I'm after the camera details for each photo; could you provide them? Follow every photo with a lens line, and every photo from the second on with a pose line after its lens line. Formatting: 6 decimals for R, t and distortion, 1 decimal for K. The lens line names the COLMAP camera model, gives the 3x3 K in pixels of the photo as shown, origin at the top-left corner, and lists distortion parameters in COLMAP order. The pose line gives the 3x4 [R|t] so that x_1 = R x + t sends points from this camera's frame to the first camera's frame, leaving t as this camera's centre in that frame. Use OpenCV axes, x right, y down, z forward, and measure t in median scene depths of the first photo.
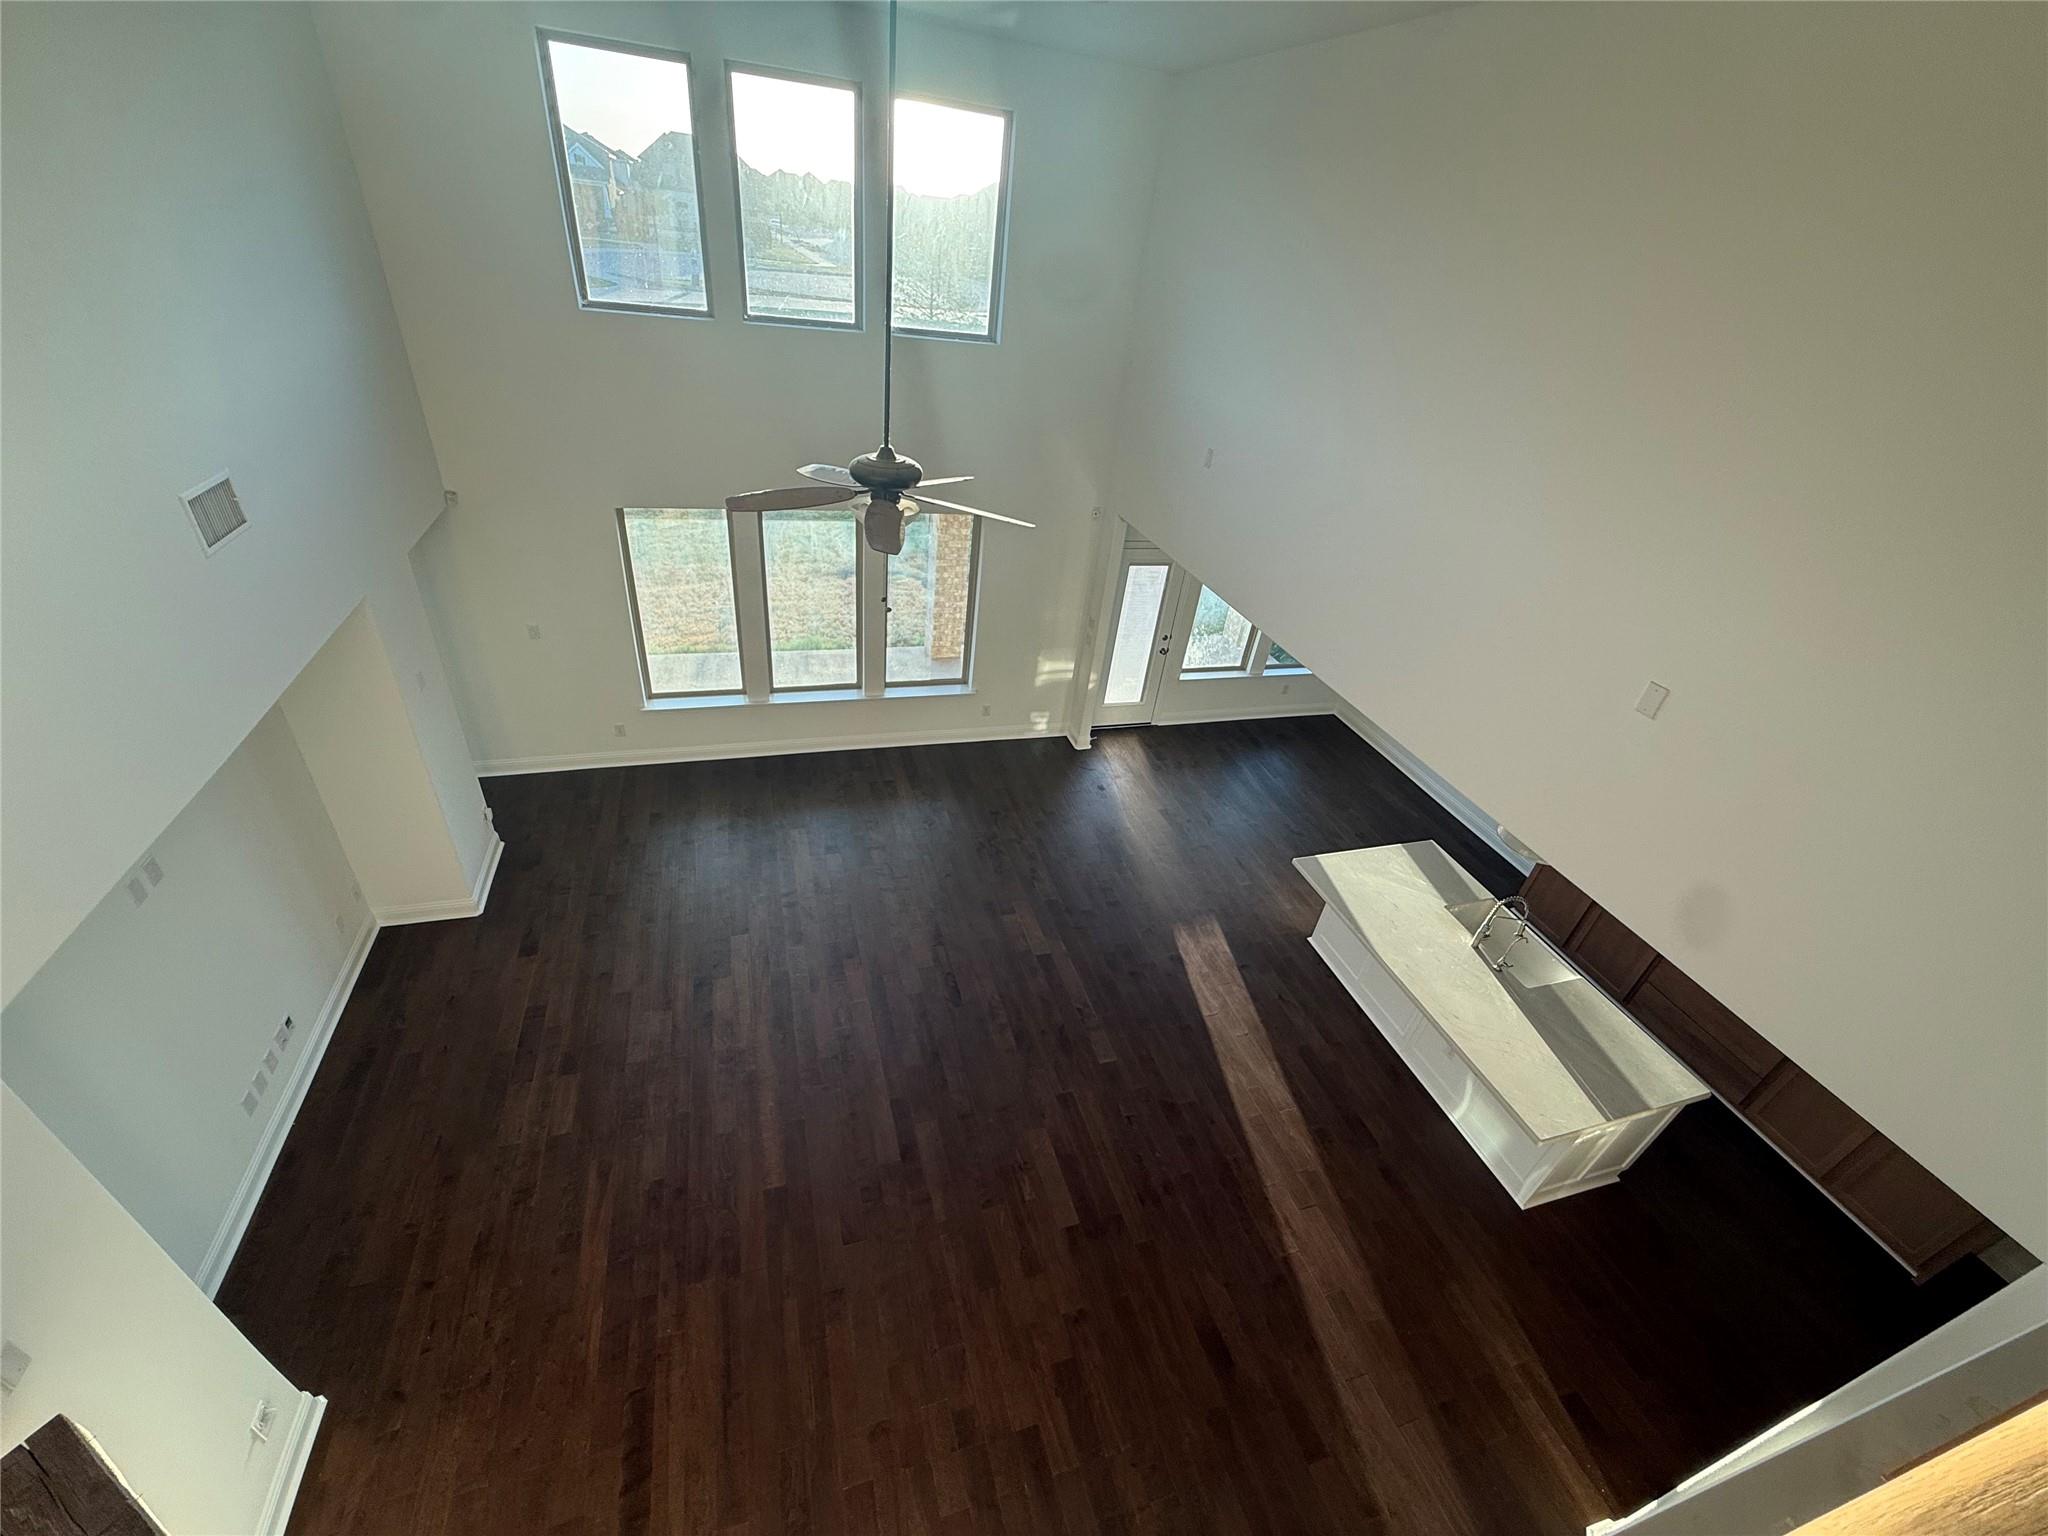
lens RADIAL K [[813.6, 0, 1020.3], [0, 813.6, 768.3], [0, 0, 1]] dist [-0.002003, 0.000117]
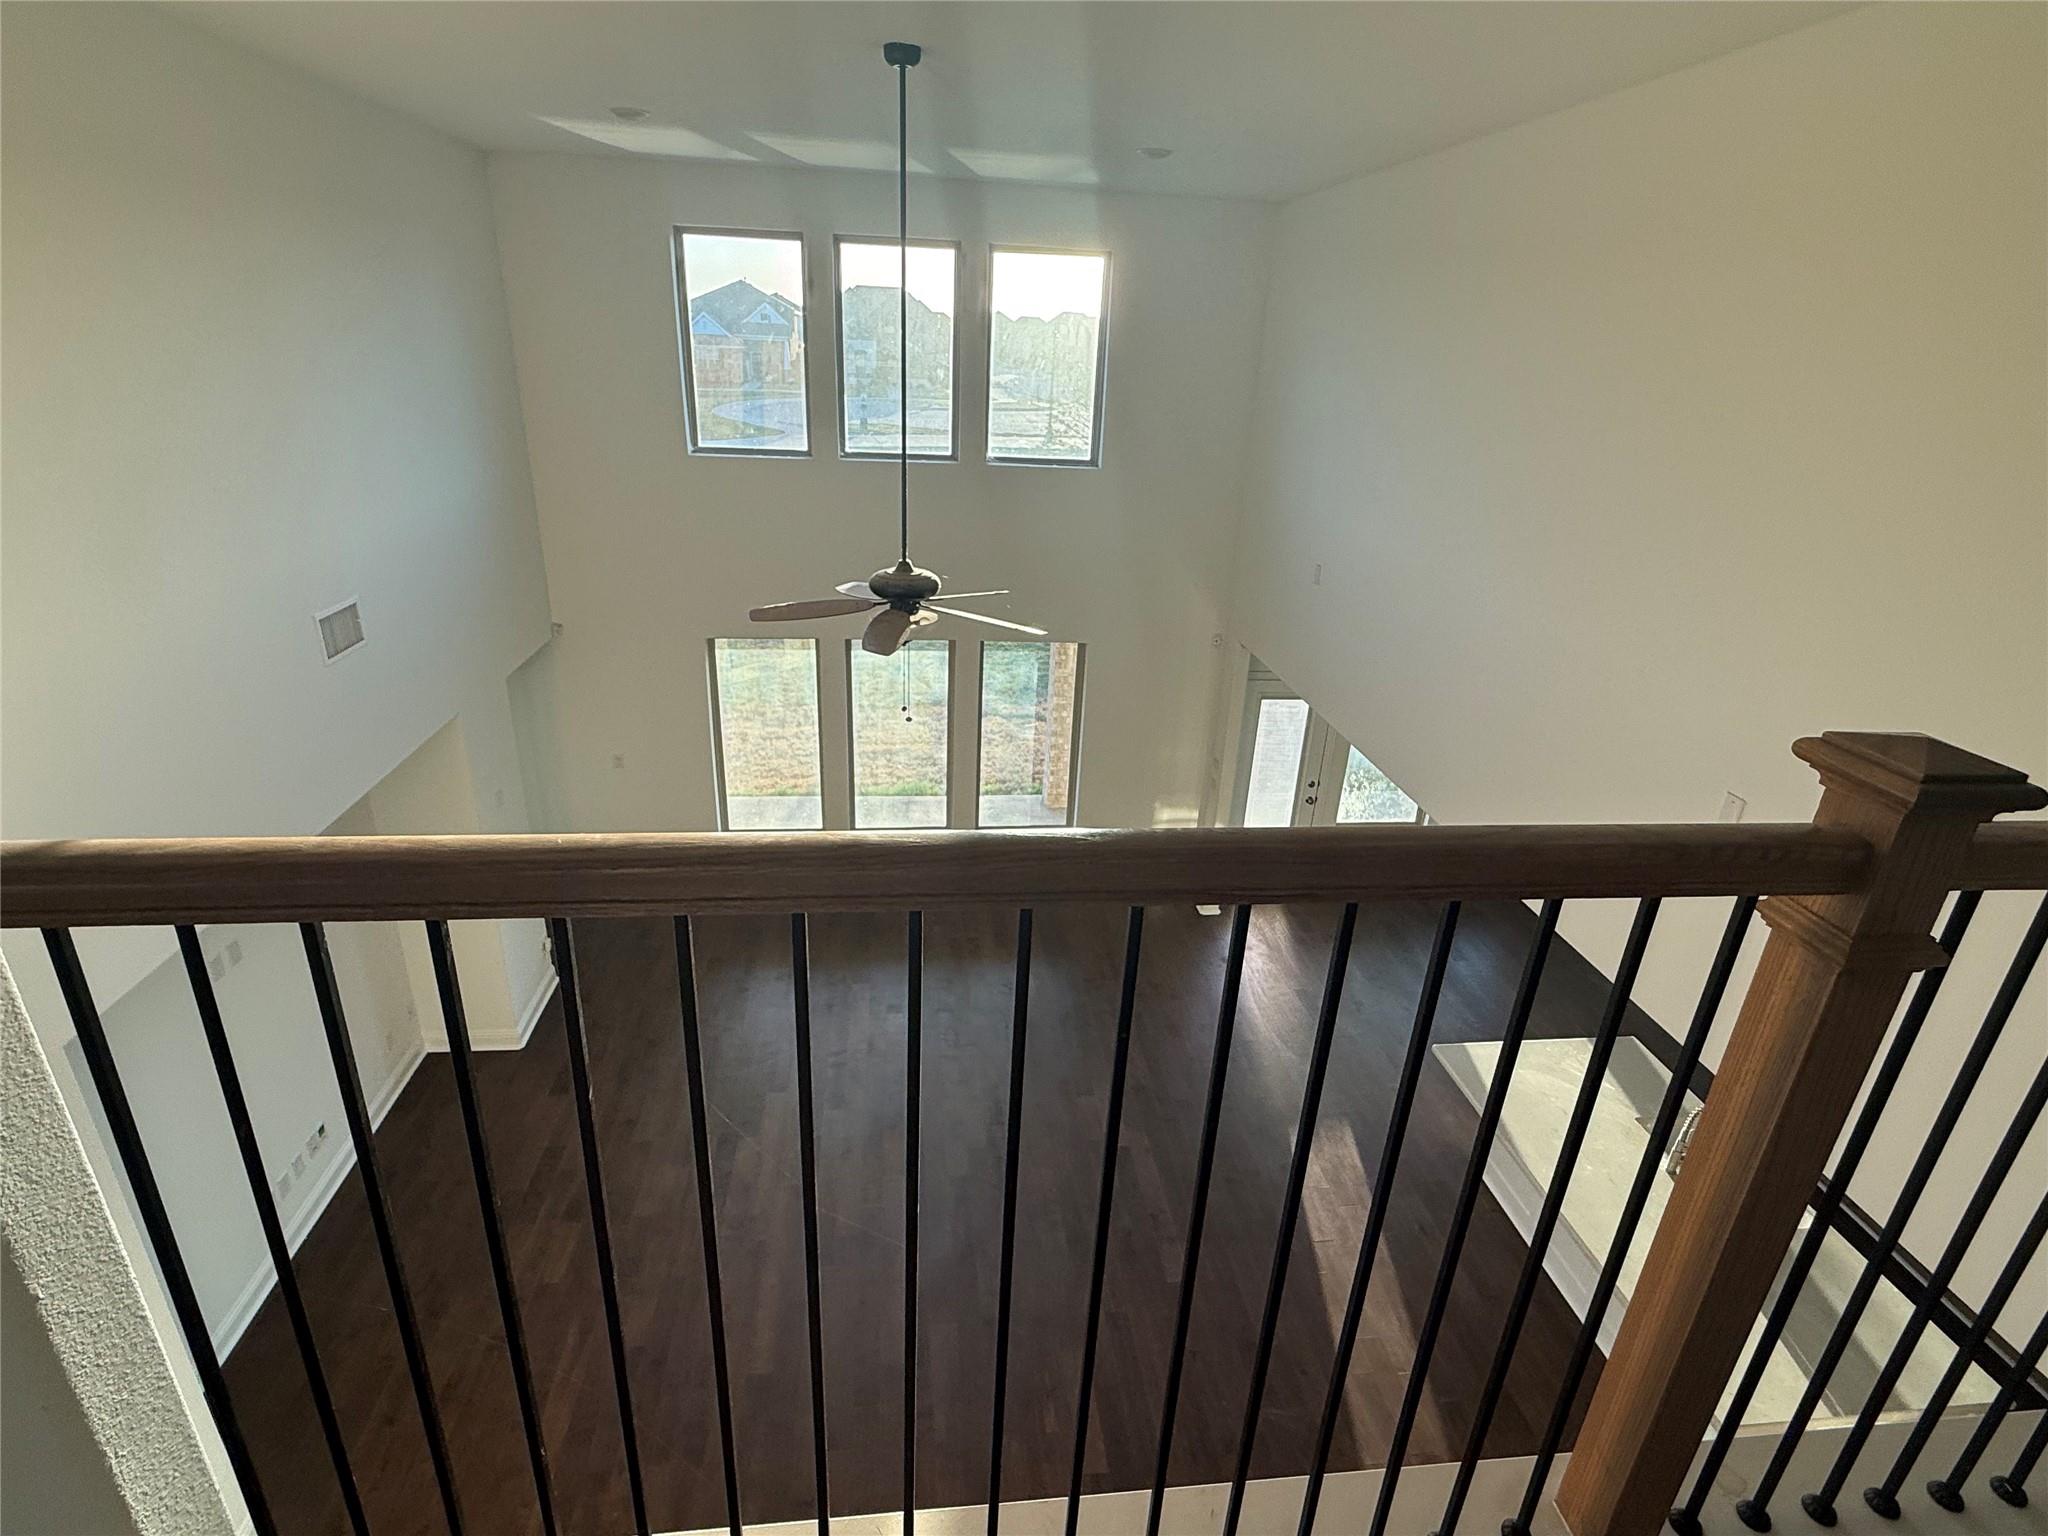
lens RADIAL K [[1012.9, 0, 1028.4], [0, 1012.9, 768.4], [0, 0, 1]] dist [-0.003912, -0.000439]
pose [[0.981069, 0.012311, -0.193269, 0.128752], [-0.050470, 0.979744, -0.193788, 0.055019], [0.186968, 0.199874, 0.961818, -0.081701]]
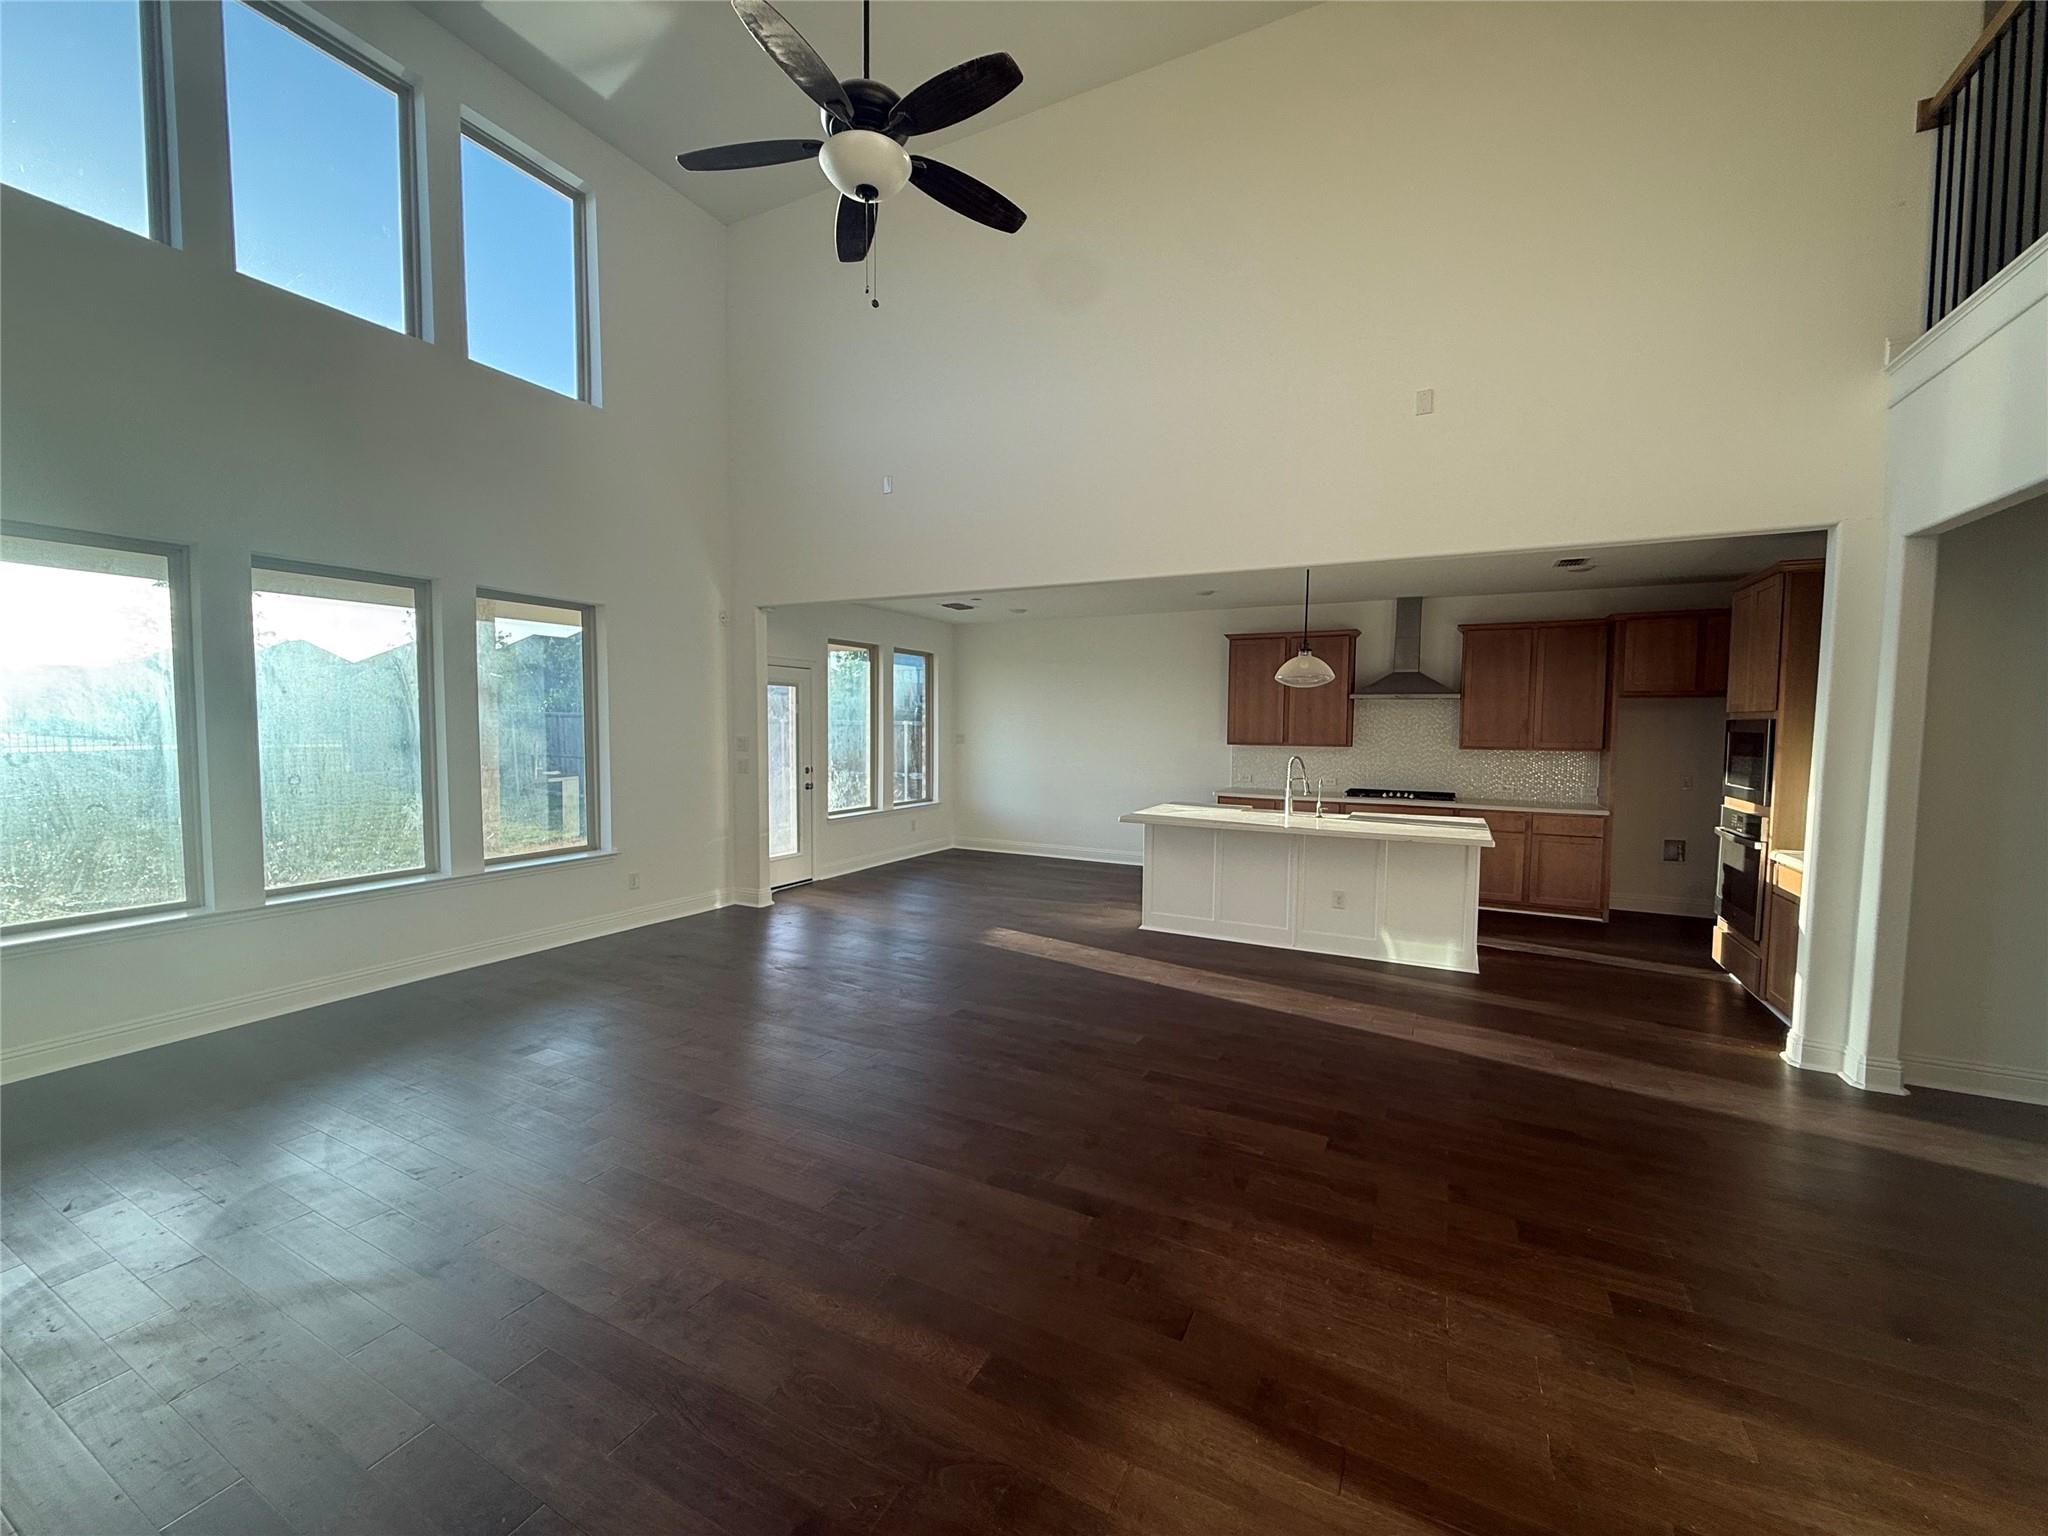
lens RADIAL K [[813.6, 0, 1020.3], [0, 813.6, 768.3], [0, 0, 1]] dist [-0.002003, 0.000117]
pose [[0.702595, -0.140441, 0.697593, -0.389378], [0.445380, 0.851357, -0.277177, 0.263481], [-0.554974, 0.505437, 0.660710, 0.380993]]
